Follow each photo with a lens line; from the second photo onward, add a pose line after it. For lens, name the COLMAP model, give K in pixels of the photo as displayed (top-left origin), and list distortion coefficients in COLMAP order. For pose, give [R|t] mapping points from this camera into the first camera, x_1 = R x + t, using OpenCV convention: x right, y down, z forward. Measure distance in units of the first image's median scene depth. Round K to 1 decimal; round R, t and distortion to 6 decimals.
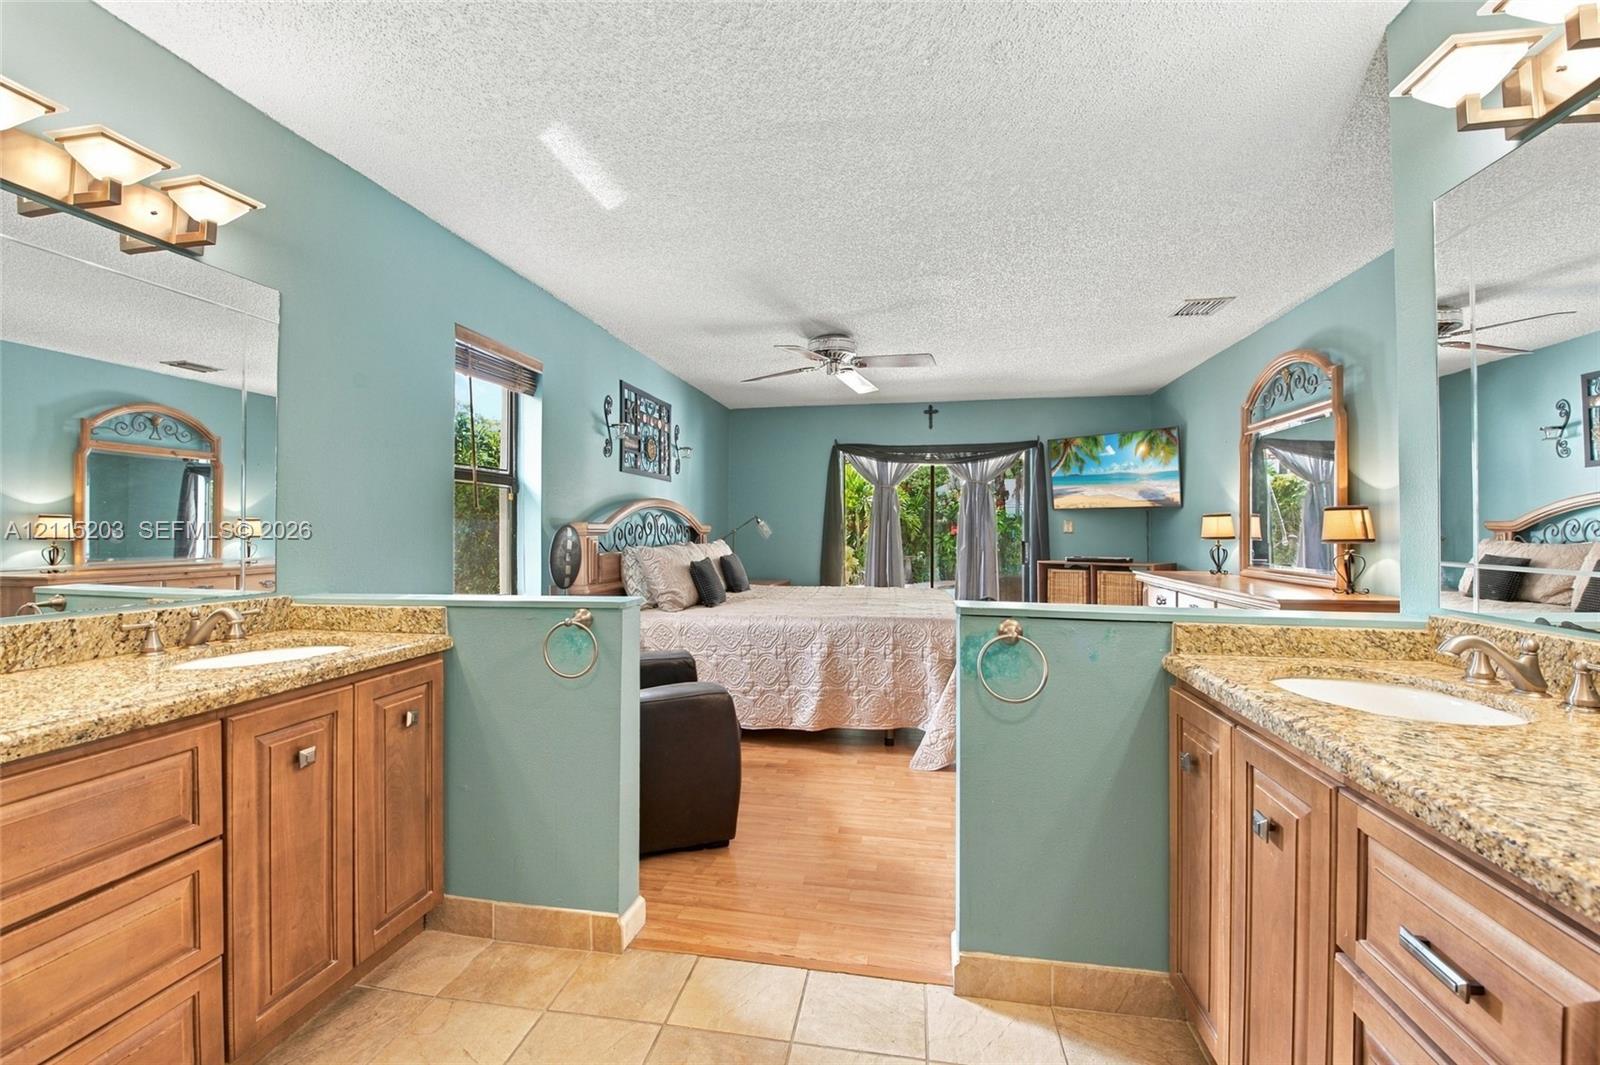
lens RADIAL K [[651.4, 0, 797.6], [0, 651.4, 524.5], [0, 0, 1]] dist [-0.020901, 0.000112]
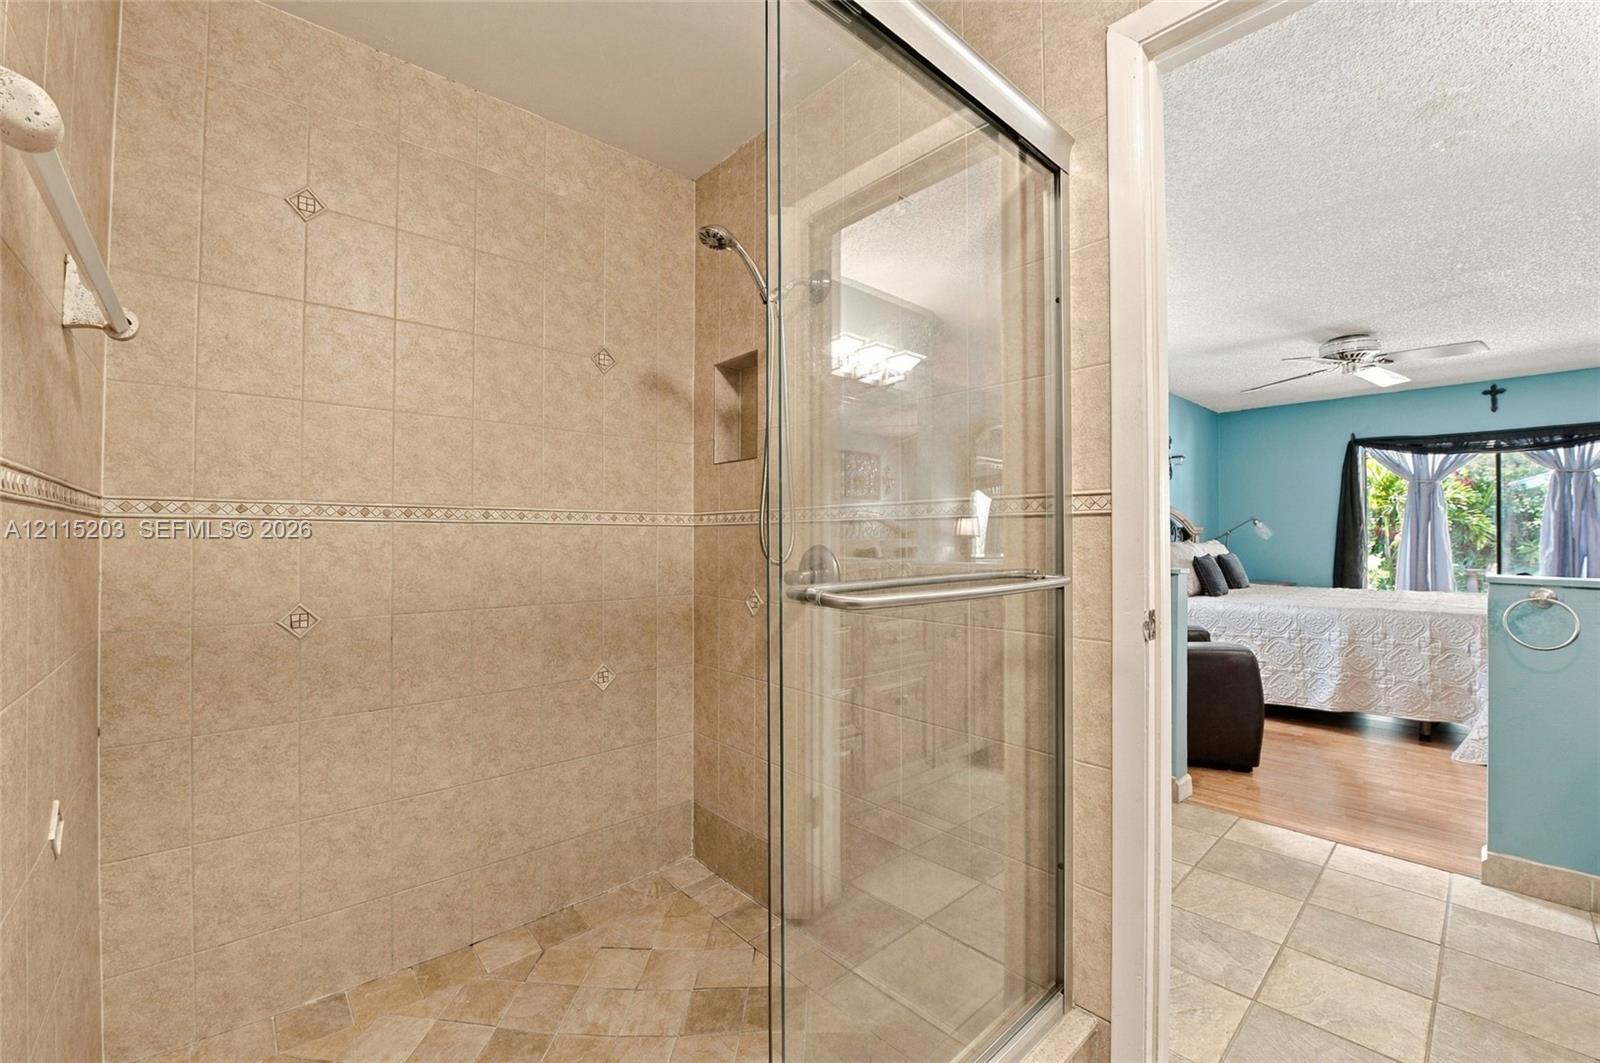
lens RADIAL K [[651.4, 0, 805.4], [0, 651.4, 527.5], [0, 0, 1]] dist [-0.020901, 0.000112]
pose [[0.798508, -0.008547, -0.601924, -0.025856], [0.002576, 0.999939, -0.010781, 0.017388], [0.601979, 0.007058, 0.798481, -0.320470]]
